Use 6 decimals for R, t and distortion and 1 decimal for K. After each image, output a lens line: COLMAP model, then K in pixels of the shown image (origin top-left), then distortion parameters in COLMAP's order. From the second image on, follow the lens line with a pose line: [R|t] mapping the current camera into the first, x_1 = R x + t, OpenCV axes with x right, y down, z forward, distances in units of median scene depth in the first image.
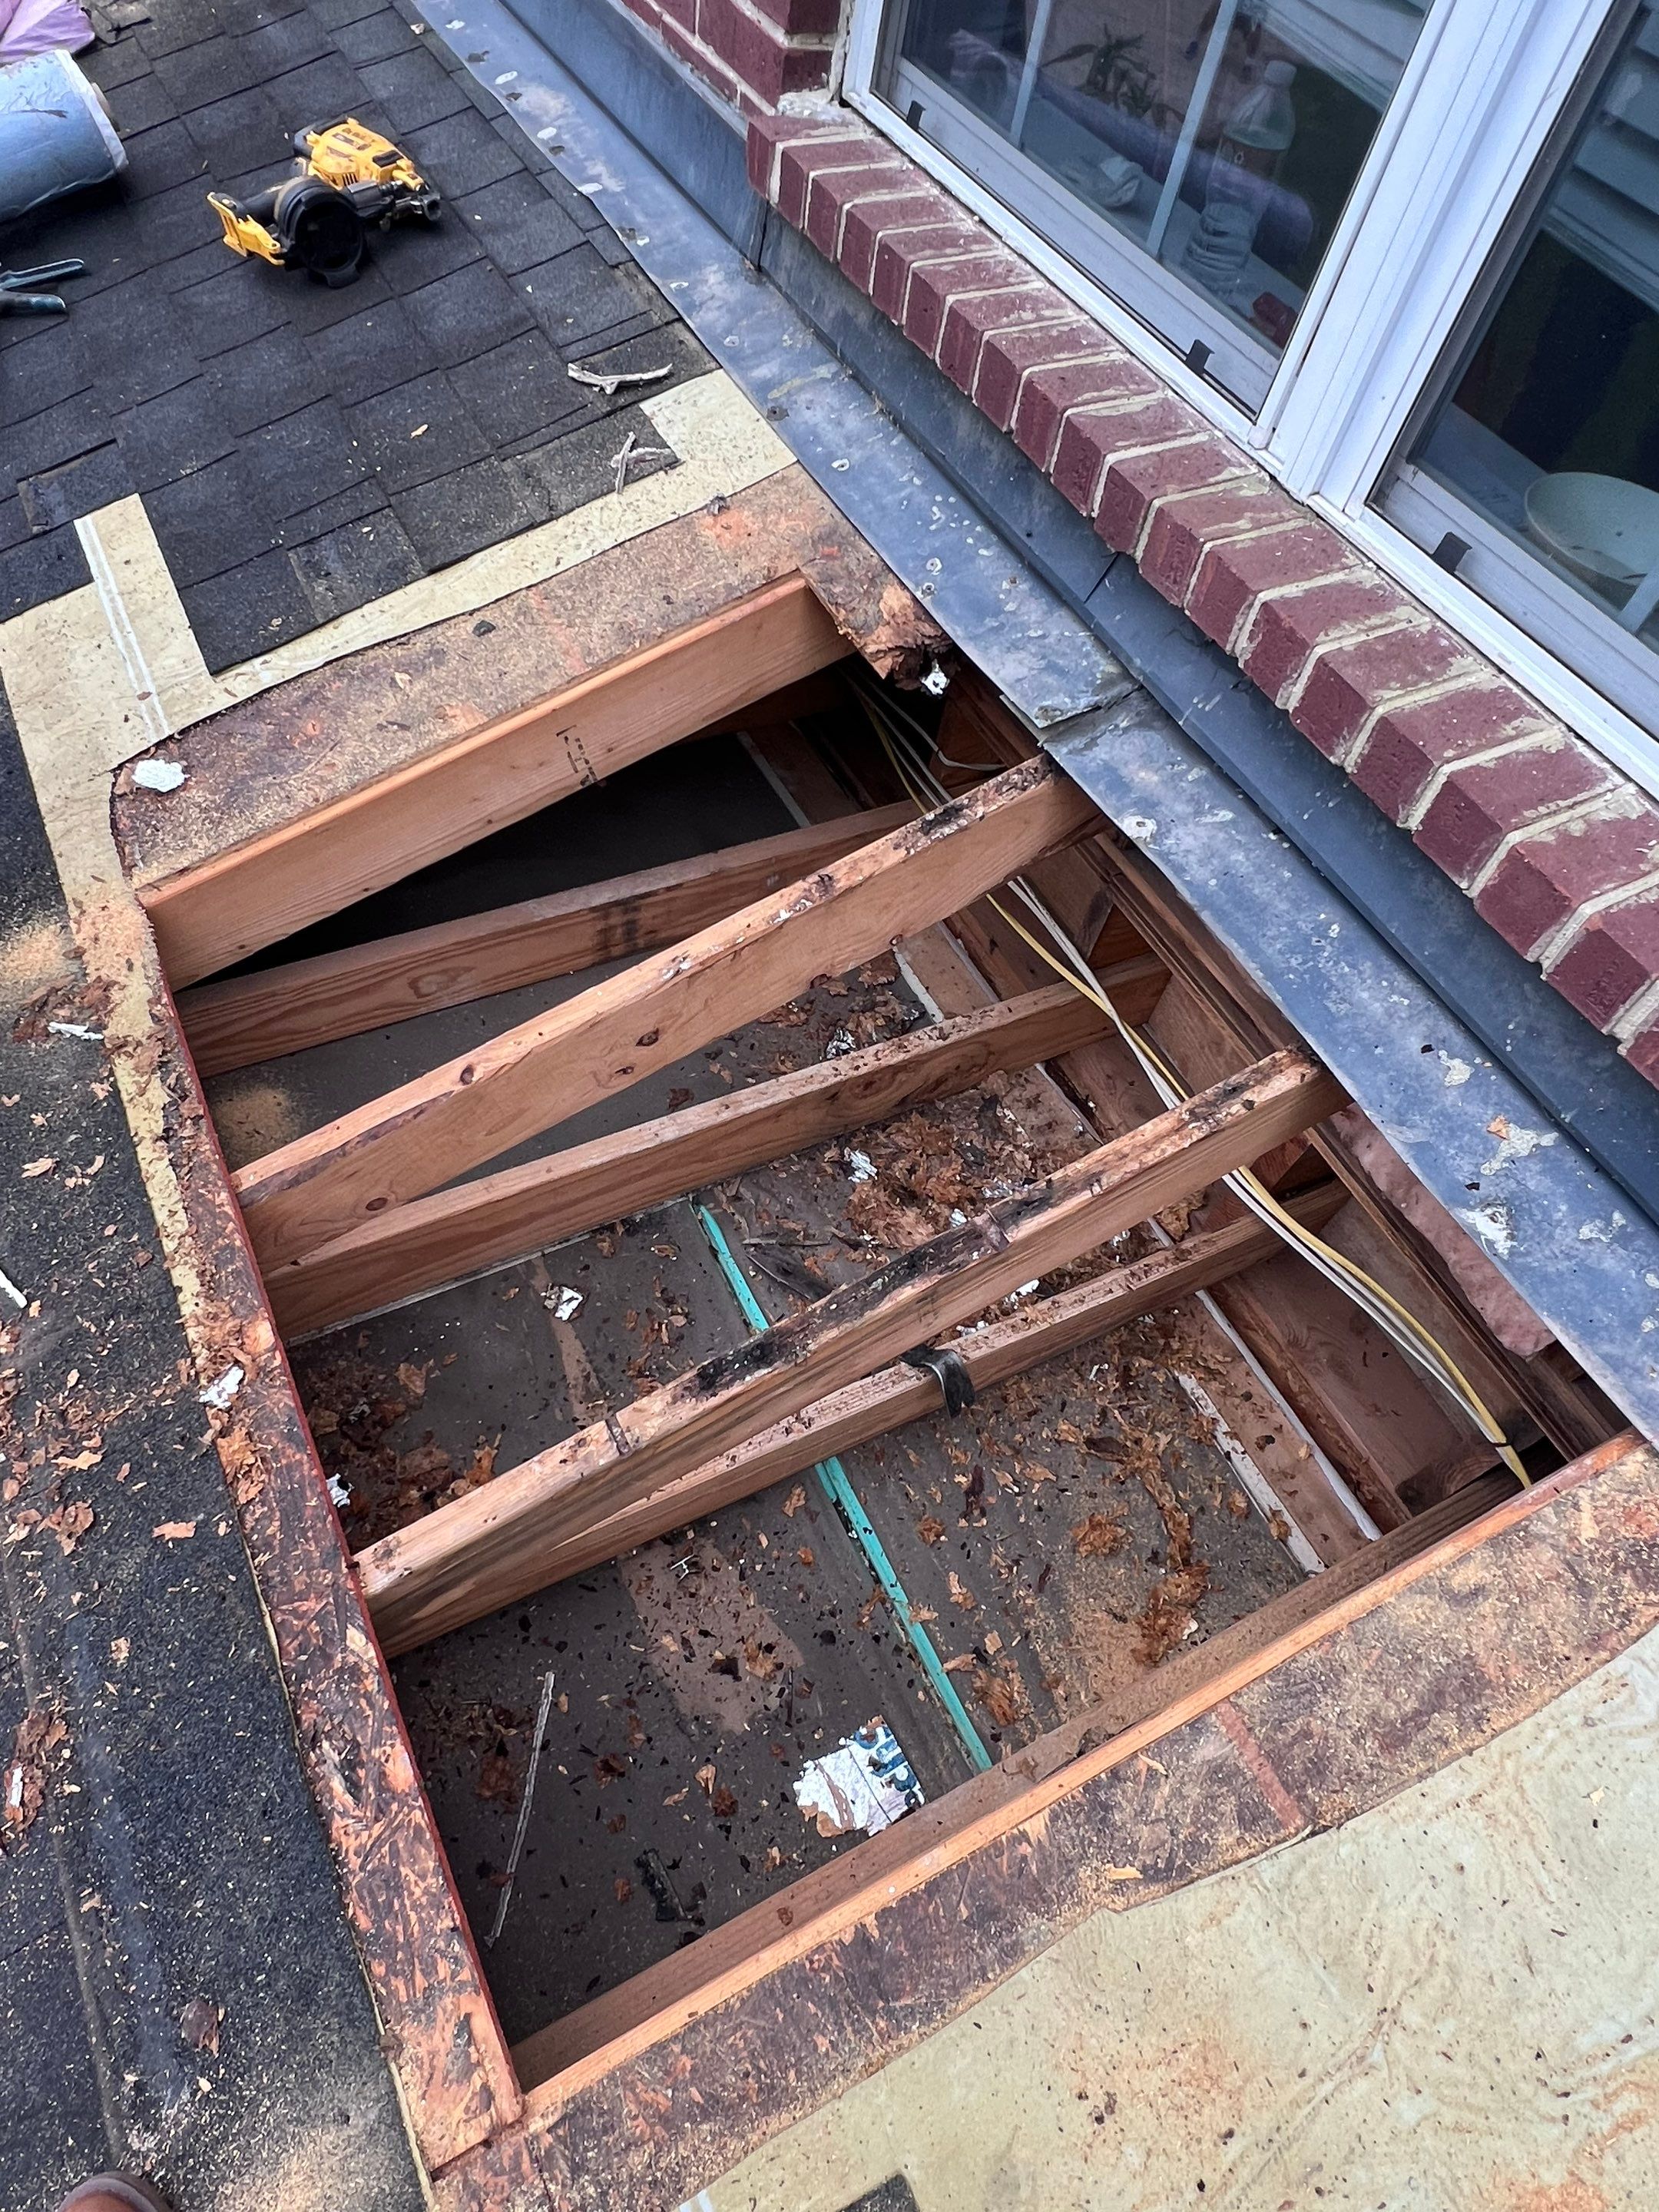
lens RADIAL K [[1331.7, 0, 824.0], [0, 1331.7, 1099.9], [0, 0, 1]] dist [-0.001795, -0.002925]
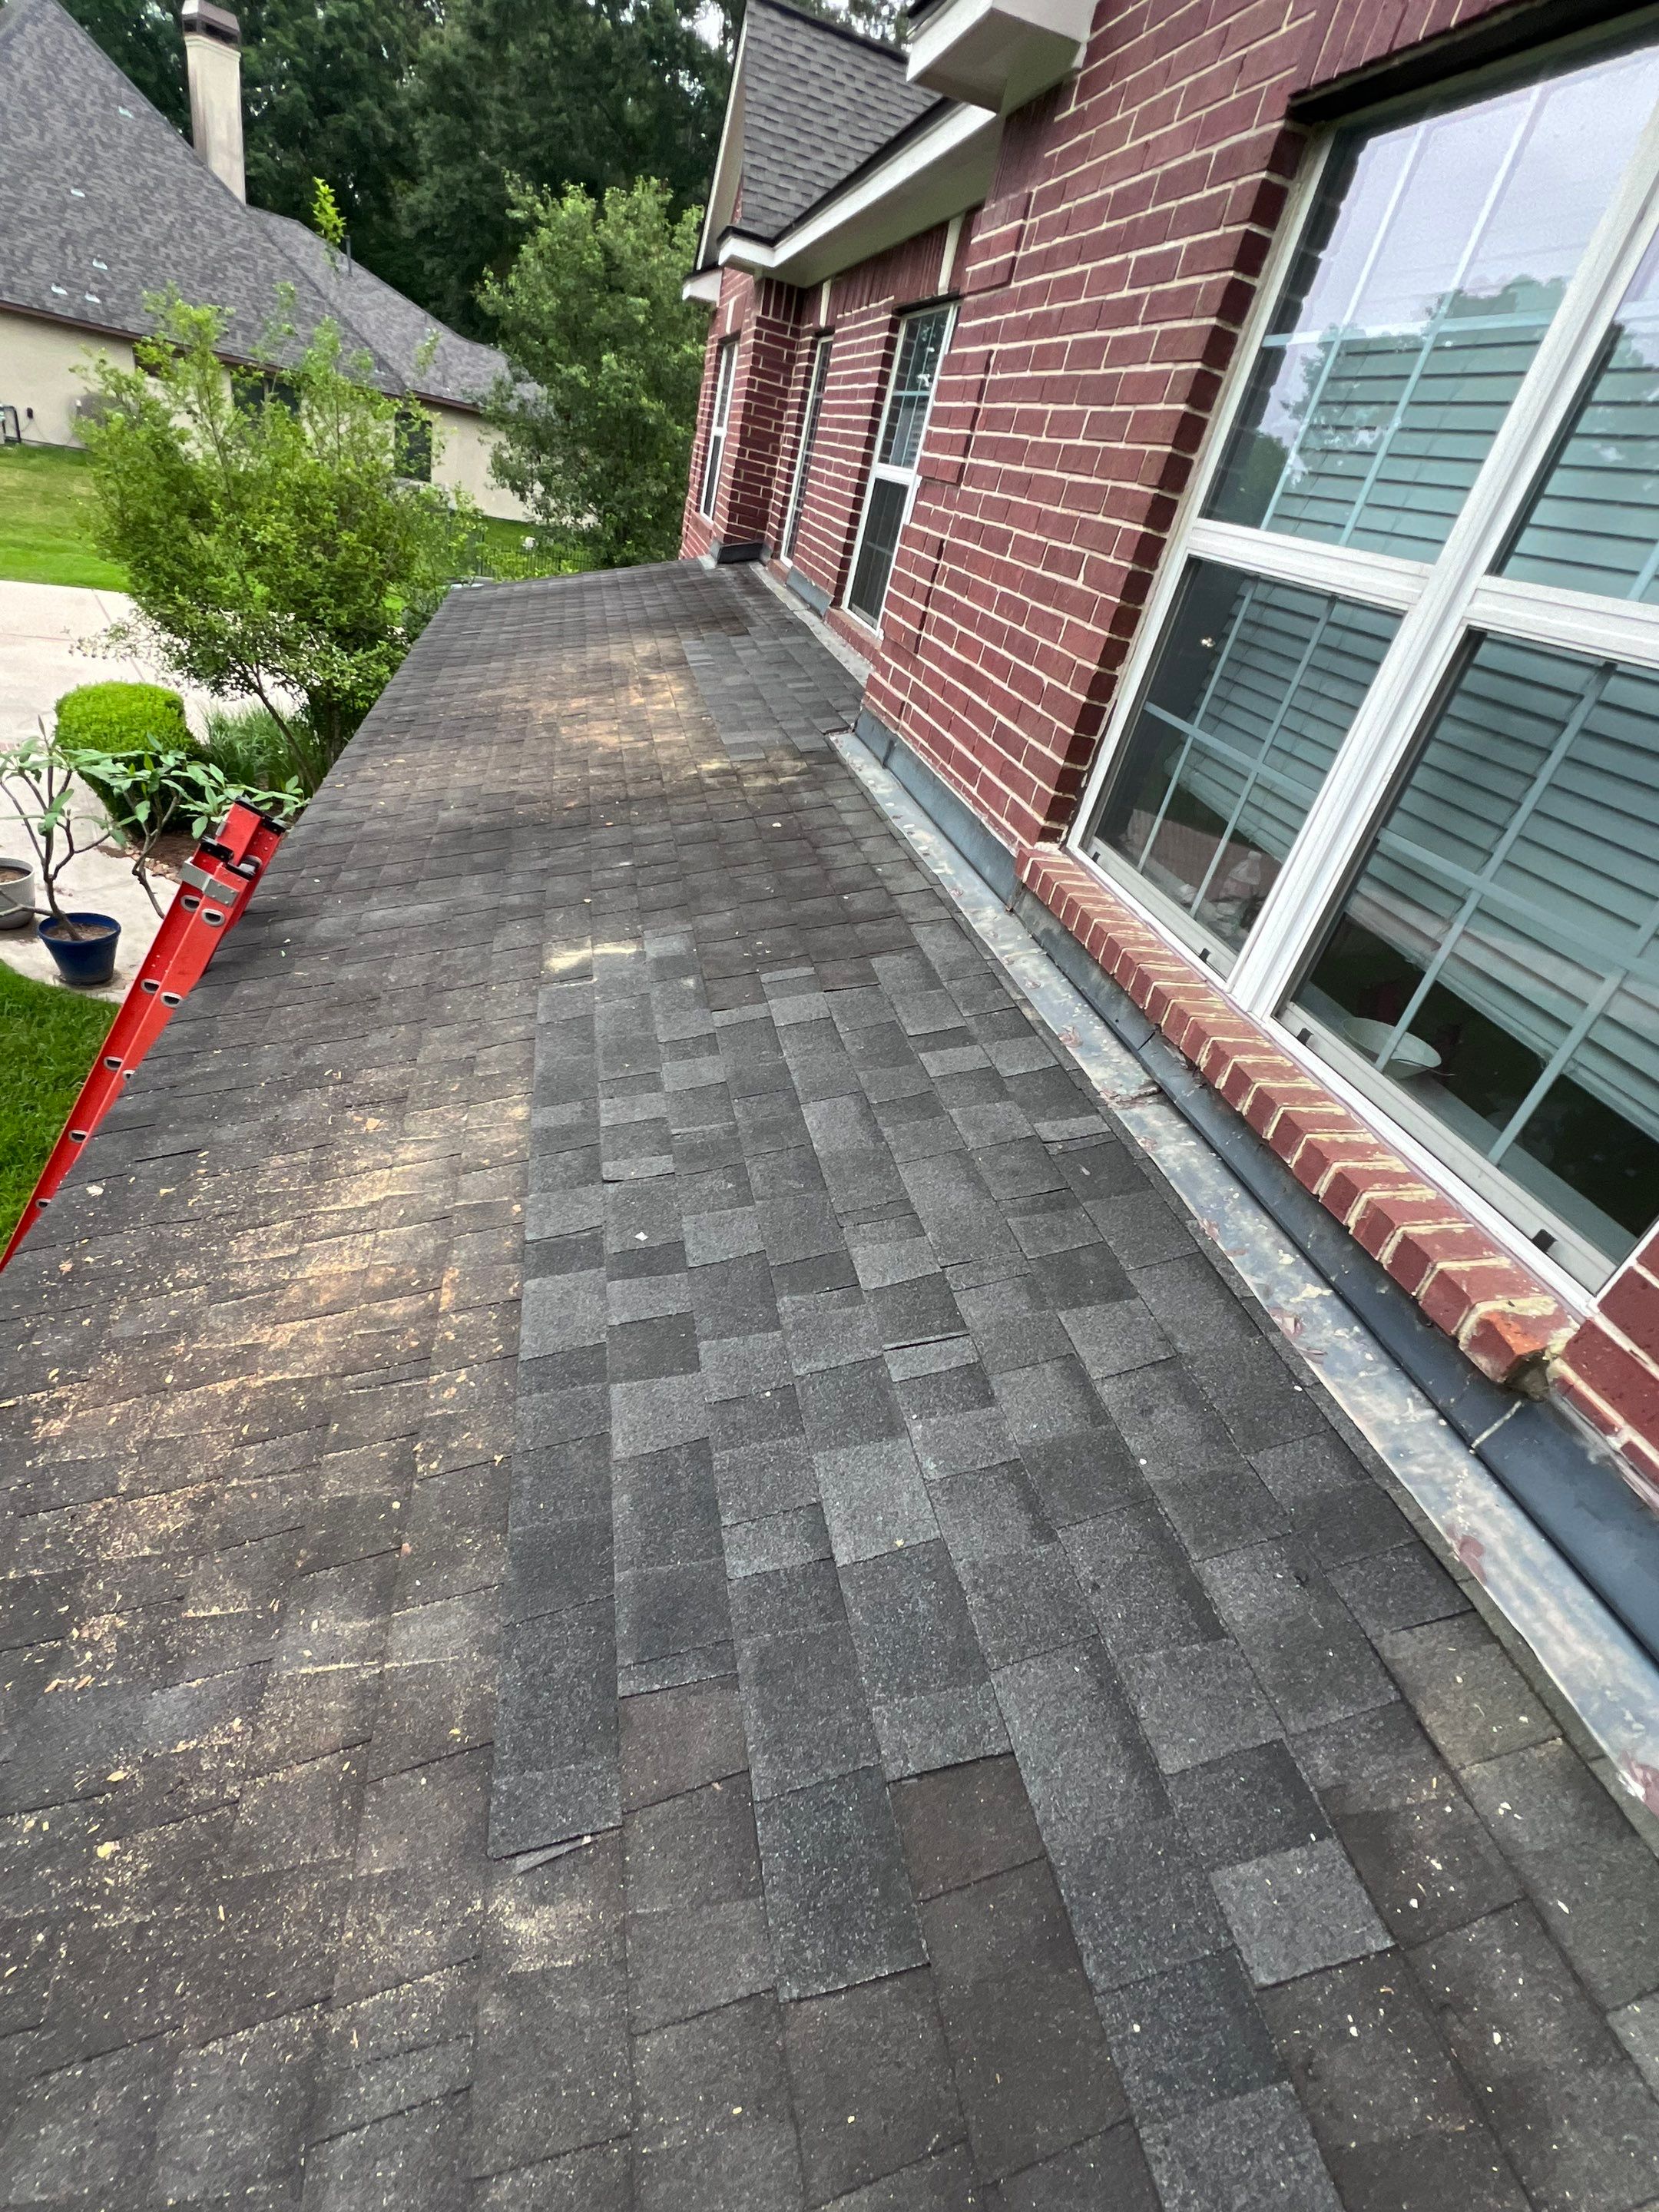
lens RADIAL K [[1030.7, 0, 830.7], [0, 1030.7, 1102.3], [0, 0, 1]] dist [-0.004732, 0.000885]
pose [[0.960520, 0.203558, -0.189647, 0.060856], [-0.265109, 0.876411, -0.402021, 0.473256], [0.084374, 0.436427, 0.895775, -0.436000]]
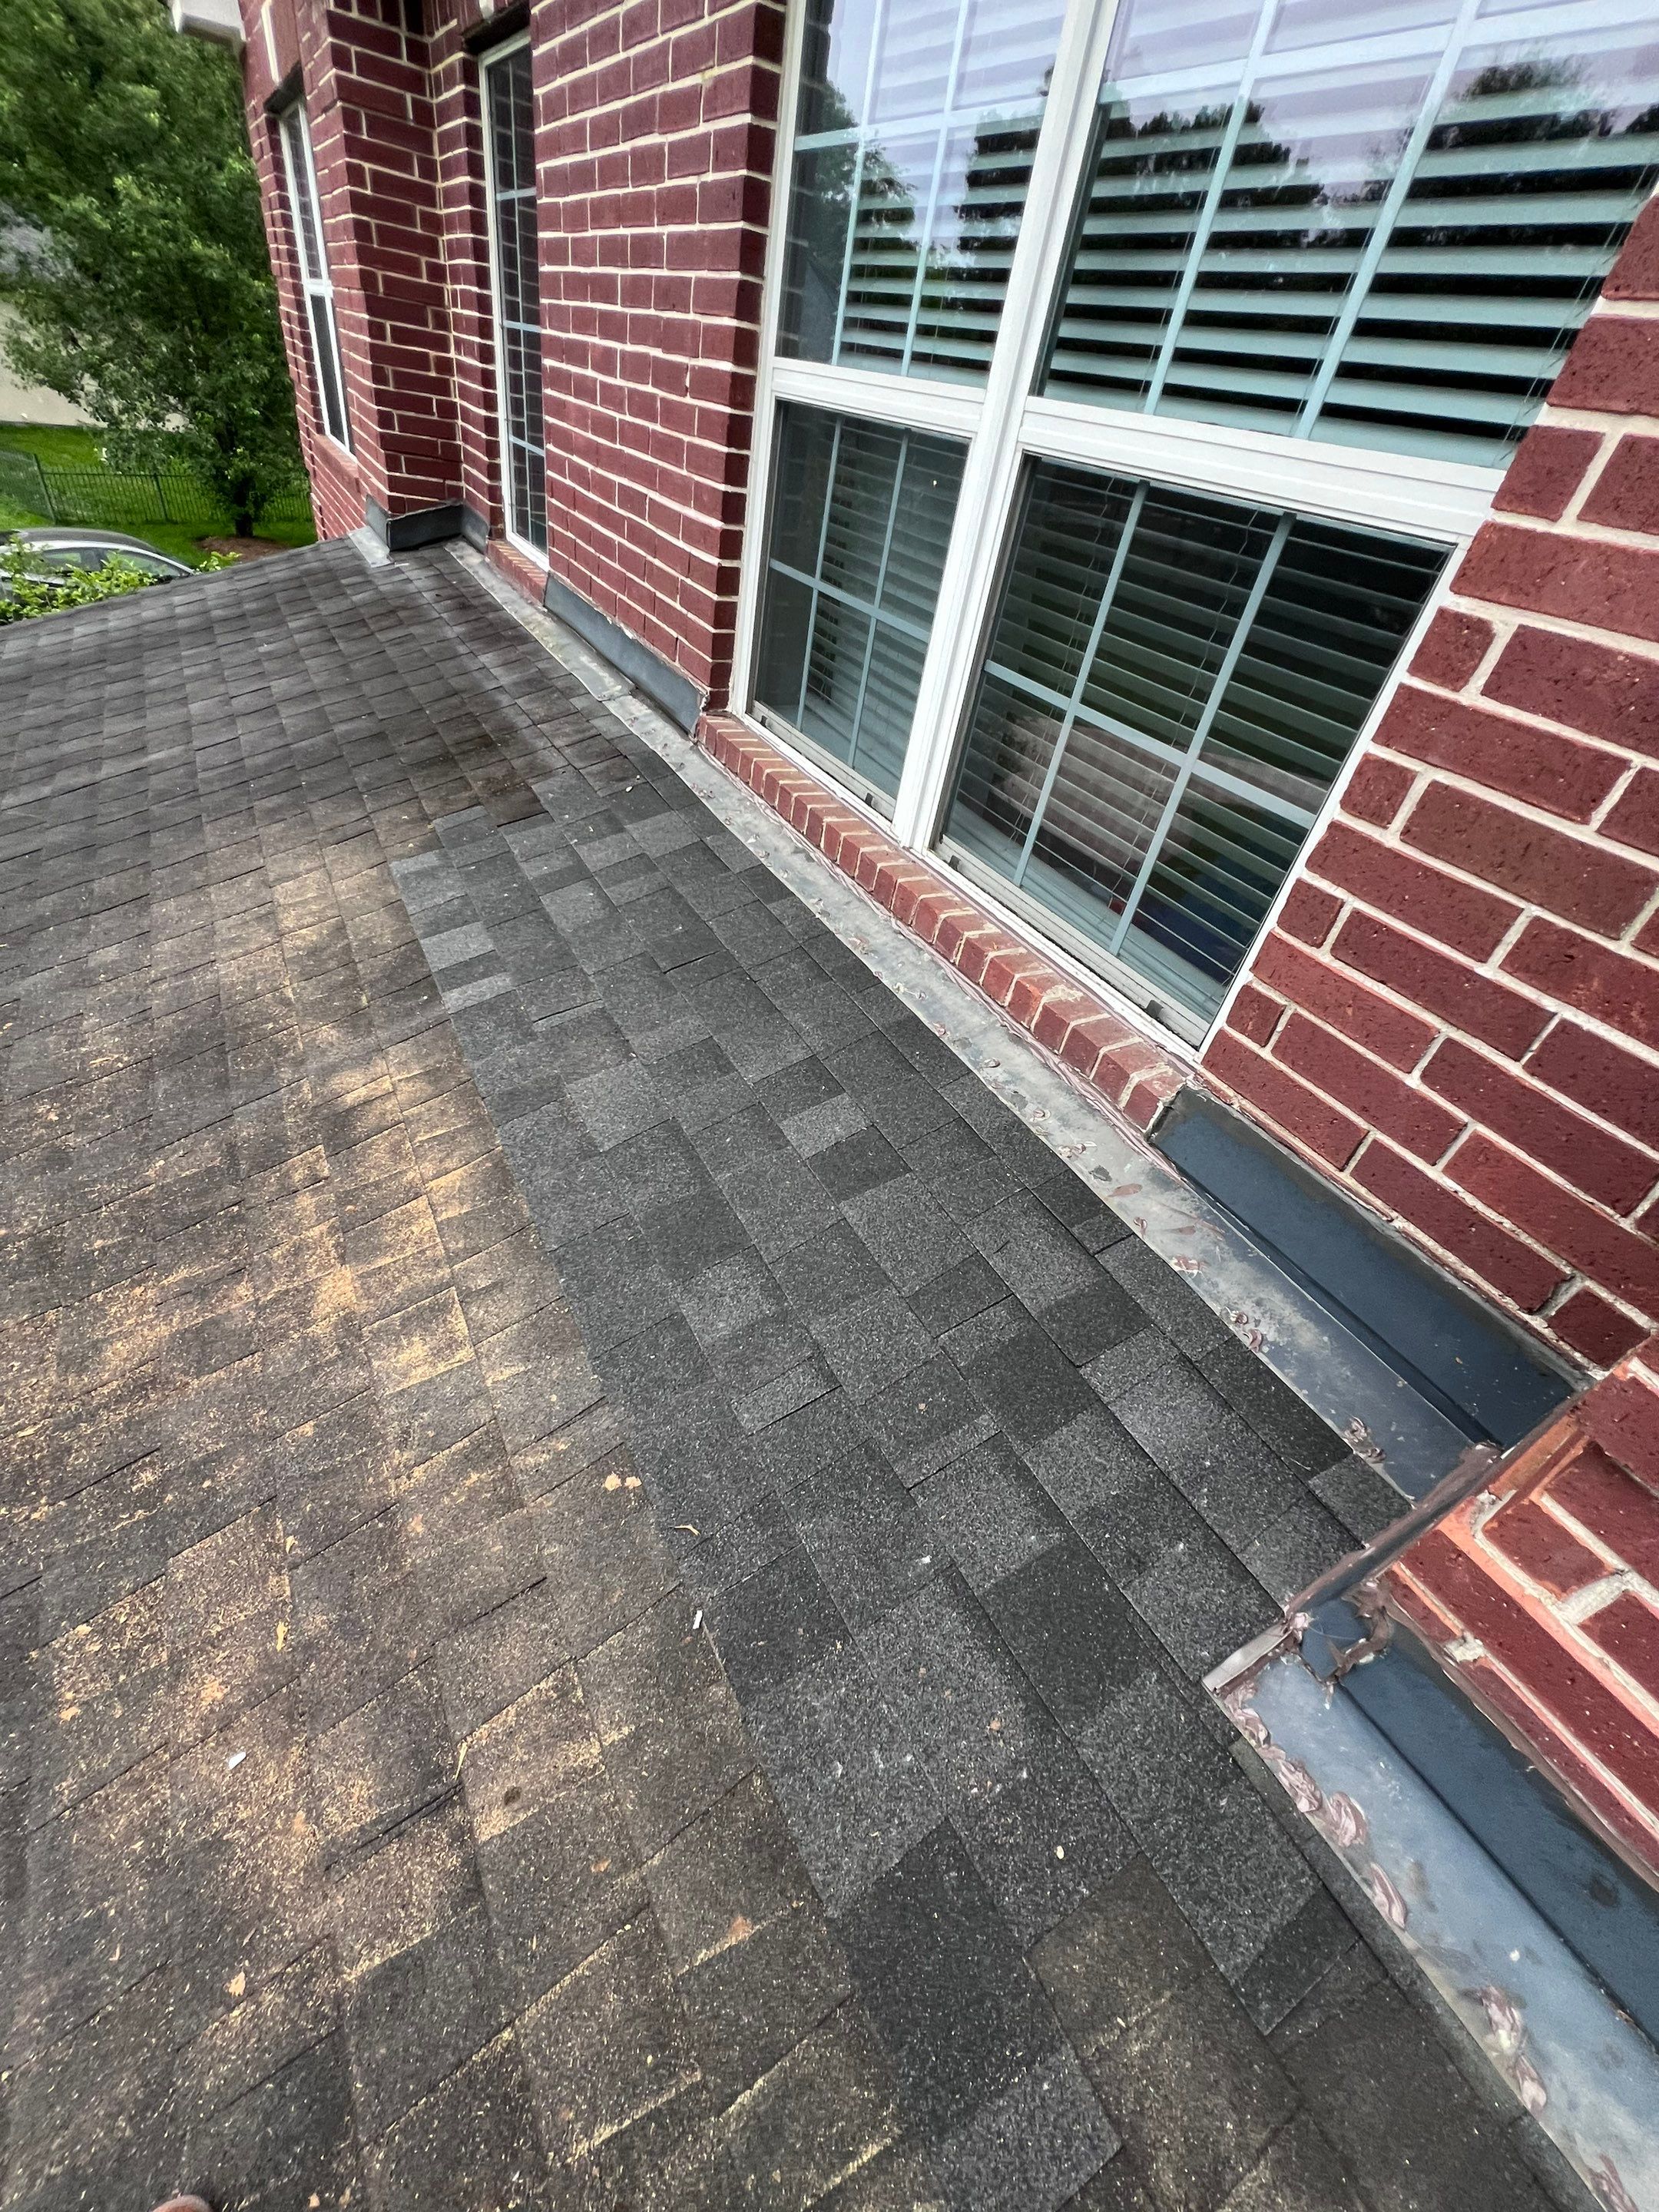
lens RADIAL K [[886.1, 0, 836.3], [0, 886.1, 1102.5], [0, 0, 1]] dist [-0.004639, 0.000804]
pose [[0.998579, -0.013352, 0.051589, -1.135458], [0.026444, 0.964652, -0.262195, -2.142790], [-0.046264, 0.263187, 0.963635, 1.221642]]
